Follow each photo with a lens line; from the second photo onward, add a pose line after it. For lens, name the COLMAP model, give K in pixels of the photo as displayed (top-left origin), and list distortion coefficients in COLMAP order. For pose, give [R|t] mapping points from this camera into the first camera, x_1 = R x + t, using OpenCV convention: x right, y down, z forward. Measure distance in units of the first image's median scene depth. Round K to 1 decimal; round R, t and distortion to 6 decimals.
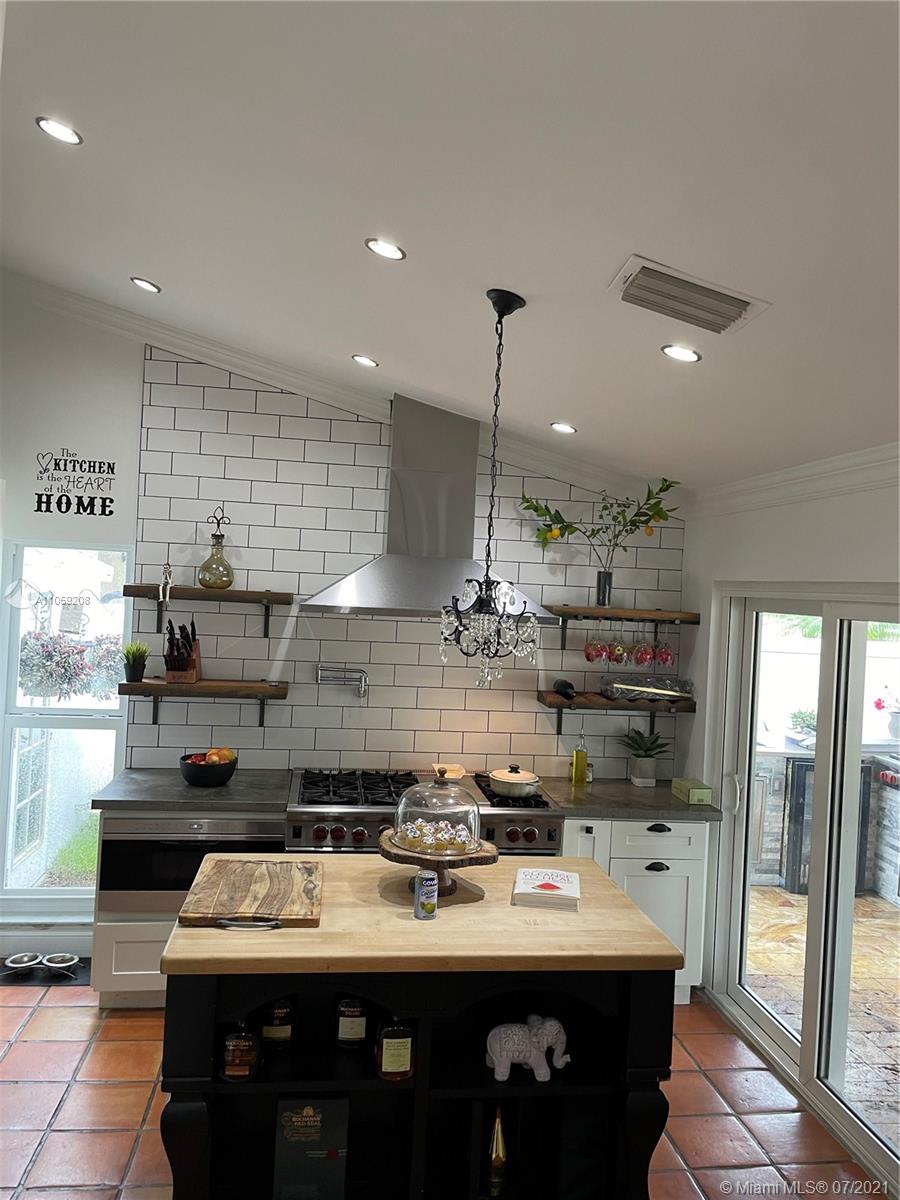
lens RADIAL K [[914.3, 0, 454.8], [0, 914.3, 585.4], [0, 0, 1]] dist [0.081990, -0.104790]
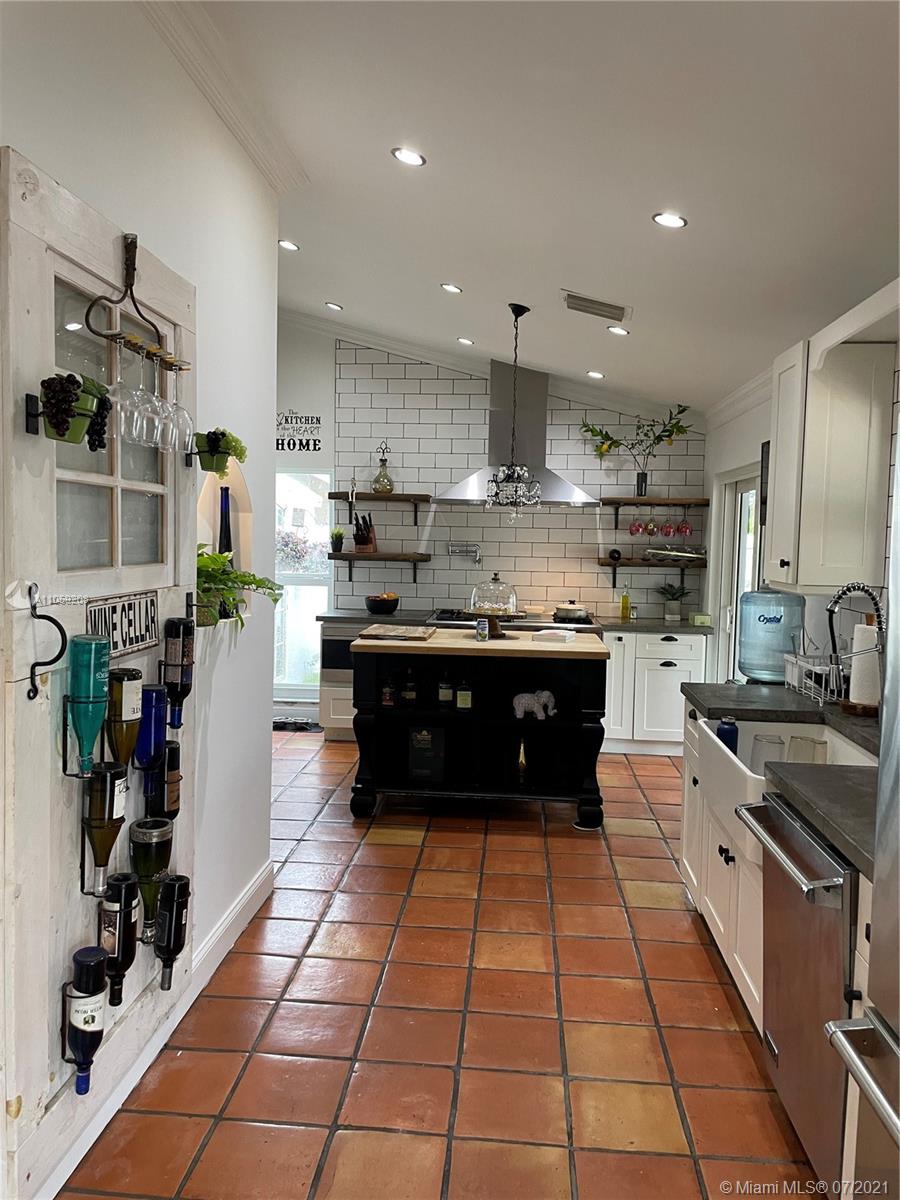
lens RADIAL K [[914.3, 0, 444.8], [0, 914.3, 595.8], [0, 0, 1]] dist [0.081990, -0.104790]
pose [[0.974973, -0.015833, -0.221761, 0.191188], [0.029207, 0.997938, 0.057162, 0.092896], [0.220398, -0.062208, 0.973424, -0.523615]]
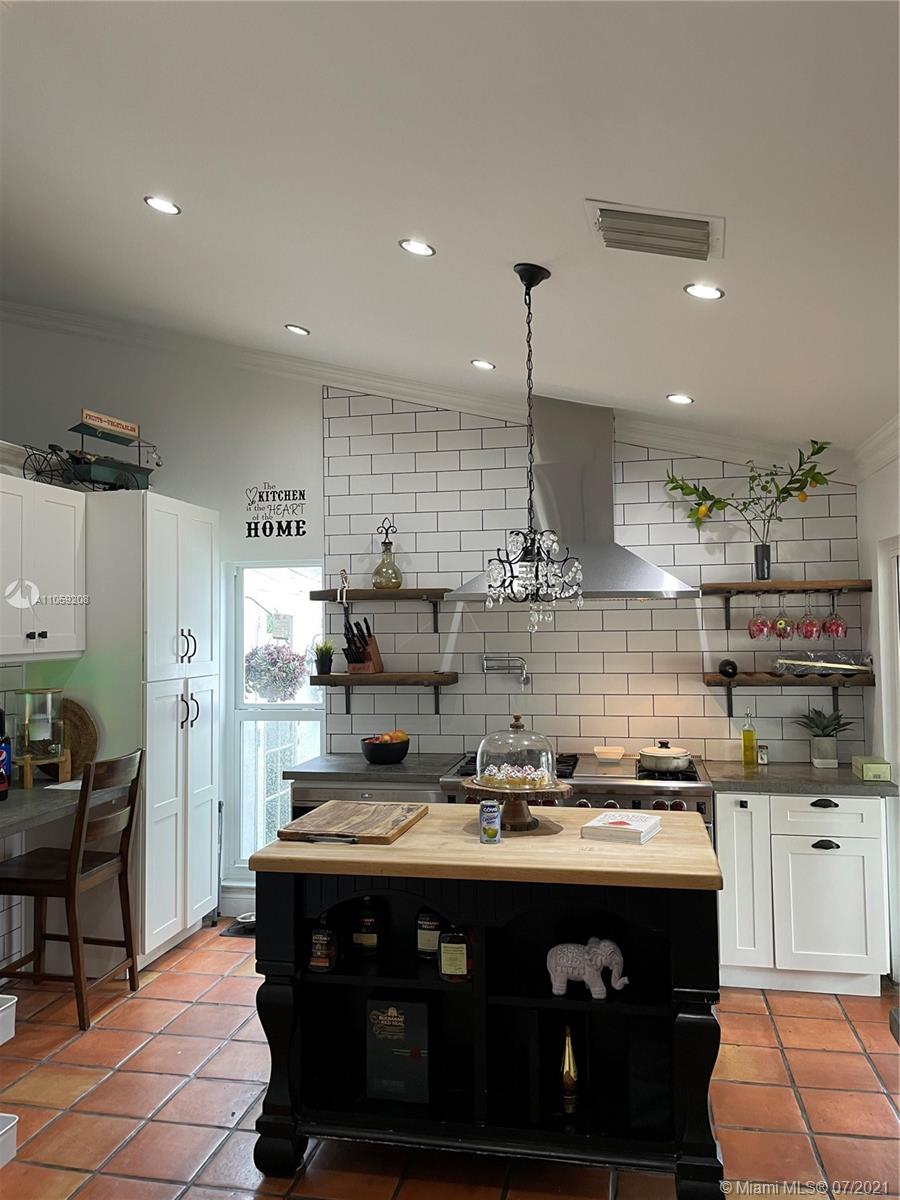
lens RADIAL K [[914.3, 0, 454.9], [0, 914.3, 593.2], [0, 0, 1]] dist [0.081990, -0.104790]
pose [[0.942394, -0.075454, -0.325885, 0.183644], [0.060445, 0.996602, -0.055952, 0.075802], [0.329000, 0.033030, 0.943752, -0.026981]]
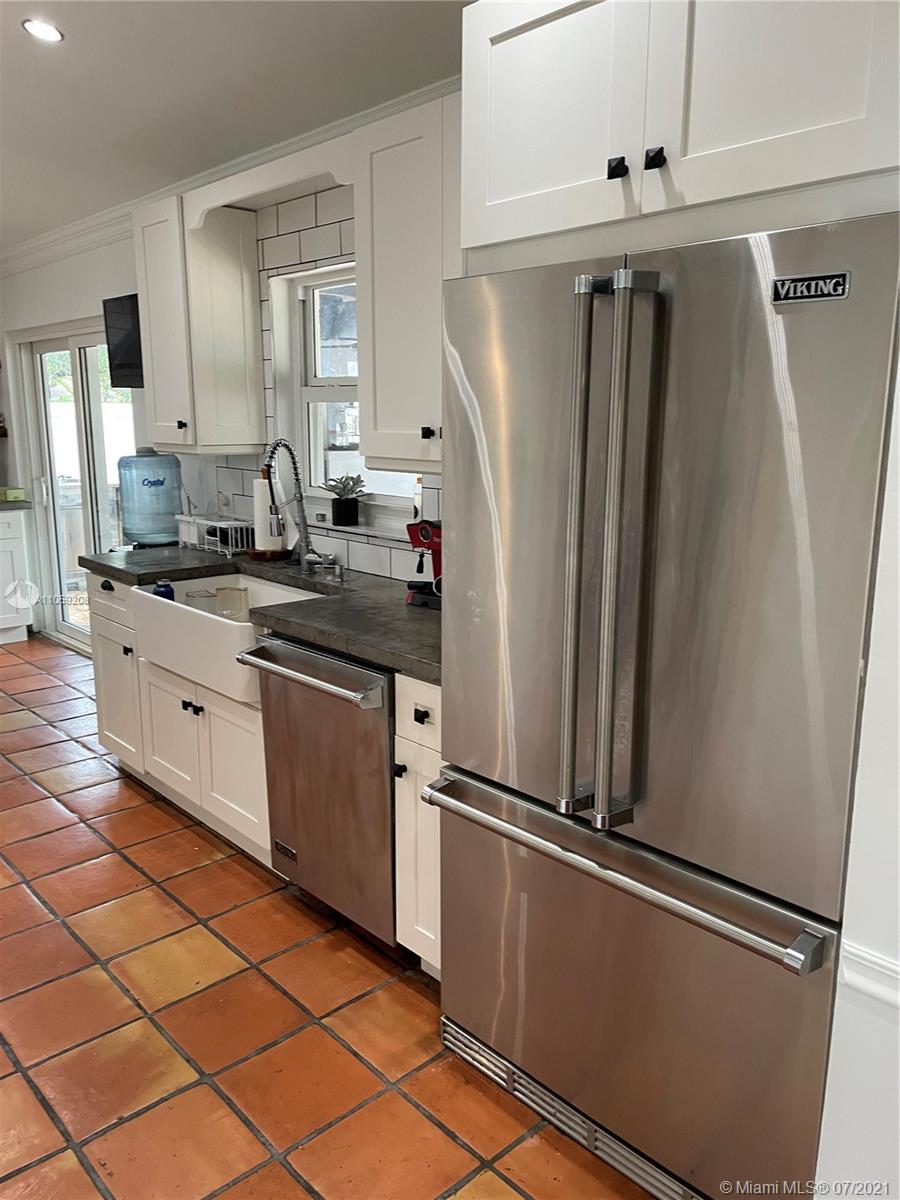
lens RADIAL K [[914.3, 0, 442.9], [0, 914.3, 602.3], [0, 0, 1]] dist [0.081990, -0.104790]
pose [[0.825932, -0.165895, 0.538808, 0.022388], [0.043956, 0.971765, 0.231819, 0.092750], [-0.562053, -0.167783, 0.809905, -0.497806]]
